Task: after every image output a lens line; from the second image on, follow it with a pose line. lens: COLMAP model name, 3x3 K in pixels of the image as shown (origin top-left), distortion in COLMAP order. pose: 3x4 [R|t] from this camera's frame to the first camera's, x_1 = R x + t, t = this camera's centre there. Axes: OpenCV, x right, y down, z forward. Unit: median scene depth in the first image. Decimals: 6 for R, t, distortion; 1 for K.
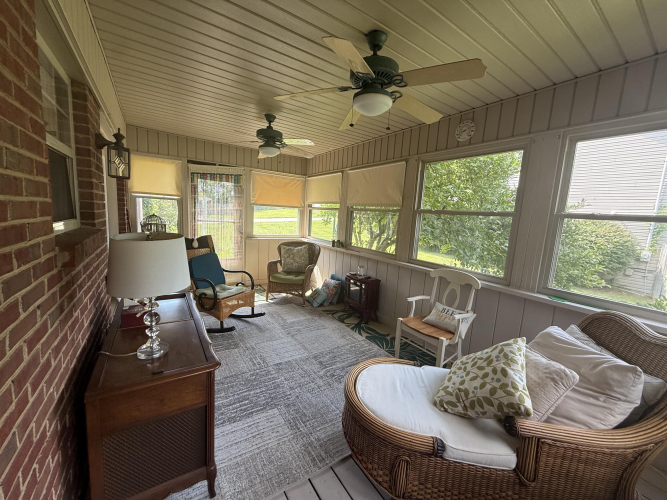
lens RADIAL K [[266.1, 0, 332.3], [0, 266.1, 250.7], [0, 0, 1]] dist [-0.000218, 0.000136]
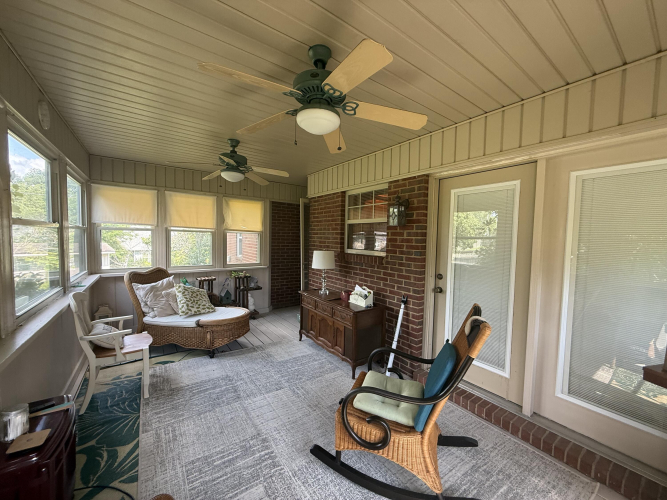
lens RADIAL K [[266.1, 0, 332.3], [0, 266.1, 250.7], [0, 0, 1]] dist [-0.000218, 0.000136]
pose [[-0.996240, -0.079814, -0.033690, -0.319690], [-0.084648, 0.979564, 0.182451, -0.286596], [0.018439, 0.184617, -0.982638, 1.856139]]
